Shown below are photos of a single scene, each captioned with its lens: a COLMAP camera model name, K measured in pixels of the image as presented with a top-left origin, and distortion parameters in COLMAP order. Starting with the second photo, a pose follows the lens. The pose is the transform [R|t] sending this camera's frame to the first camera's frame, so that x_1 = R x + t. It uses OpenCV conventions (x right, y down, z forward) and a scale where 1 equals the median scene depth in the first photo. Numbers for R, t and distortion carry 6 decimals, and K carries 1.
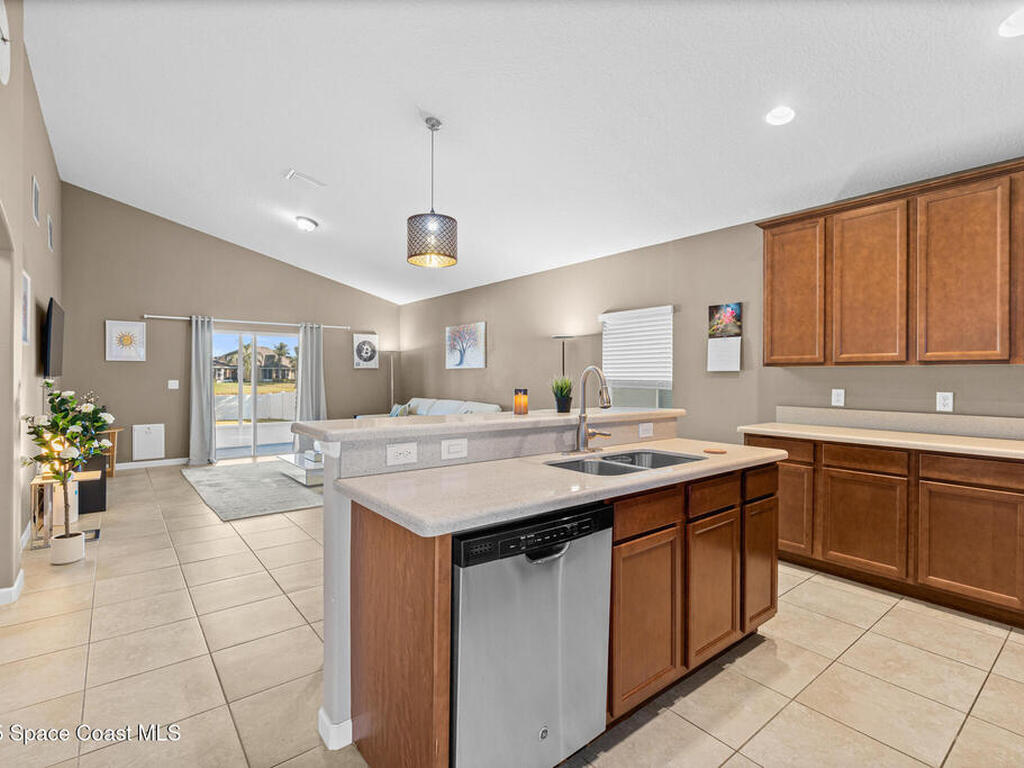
lens RADIAL K [[501.0, 0, 502.4], [0, 501.0, 378.8], [0, 0, 1]] dist [-0.007981, 0.001792]
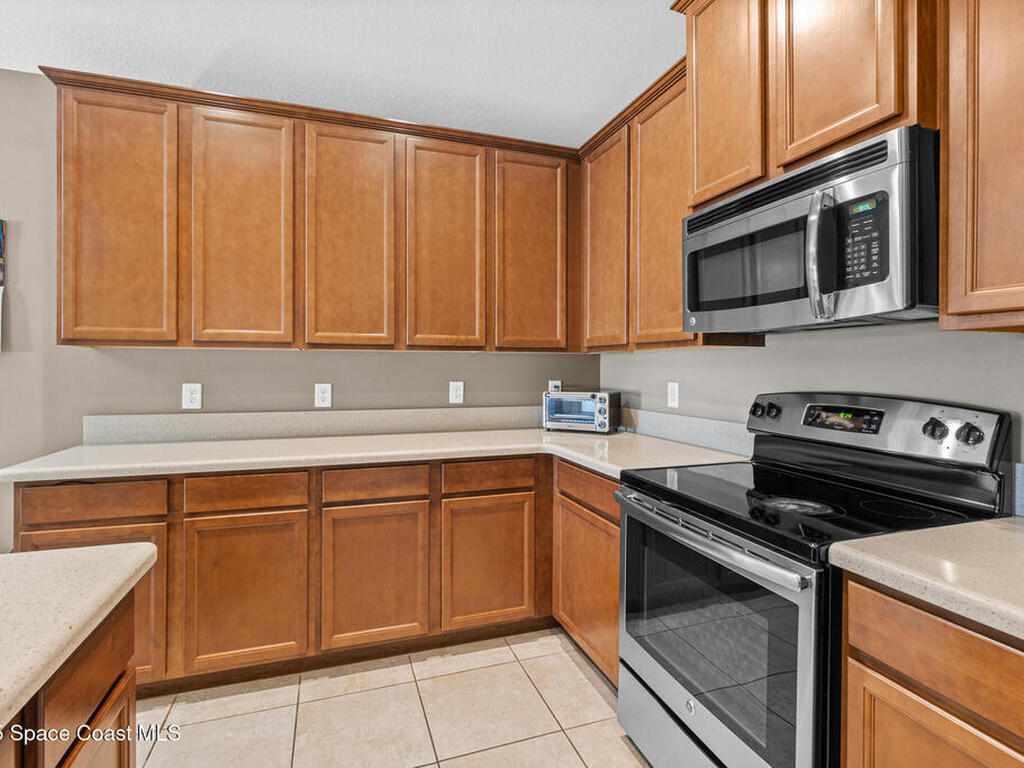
lens RADIAL K [[501.0, 0, 503.1], [0, 501.0, 367.1], [0, 0, 1]] dist [-0.007981, 0.001792]
pose [[0.328504, -0.004051, 0.944494, 0.131609], [0.004323, 0.999987, 0.002785, -0.000298], [-0.944493, 0.003168, 0.328518, 0.281019]]
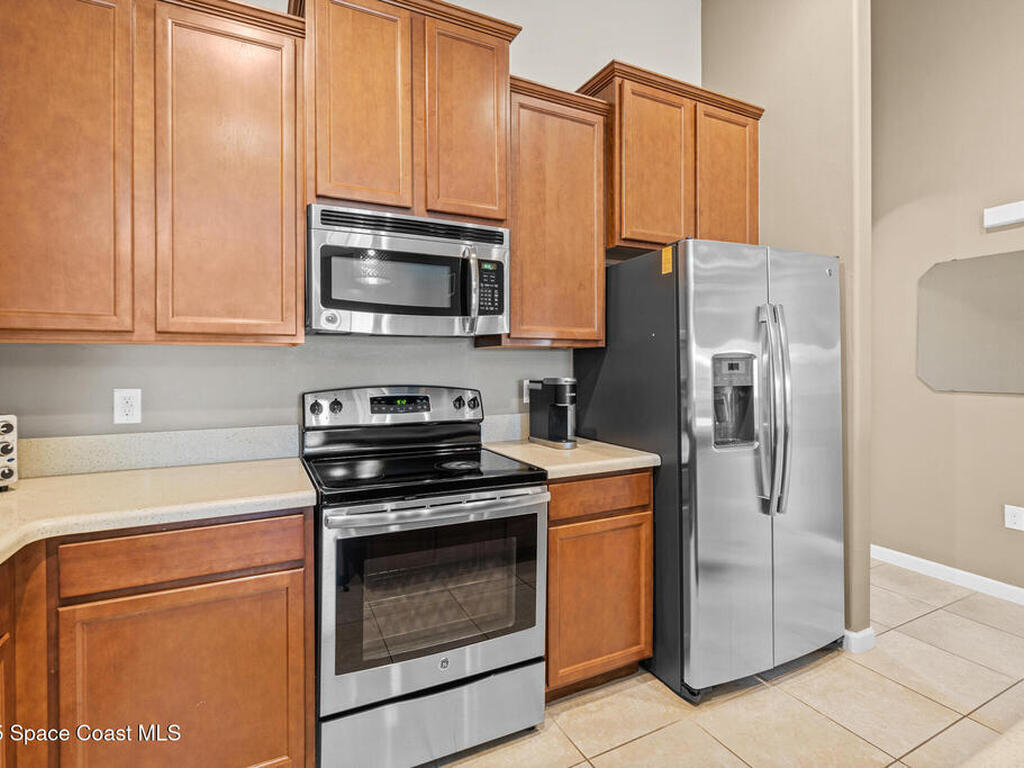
lens RADIAL K [[501.0, 0, 504.8], [0, 501.0, 373.9], [0, 0, 1]] dist [-0.007981, 0.001792]
pose [[-0.979369, -0.000635, 0.202078, 0.315643], [0.002204, 0.999902, 0.013823, 0.002163], [-0.202067, 0.013984, -0.979272, 0.562474]]
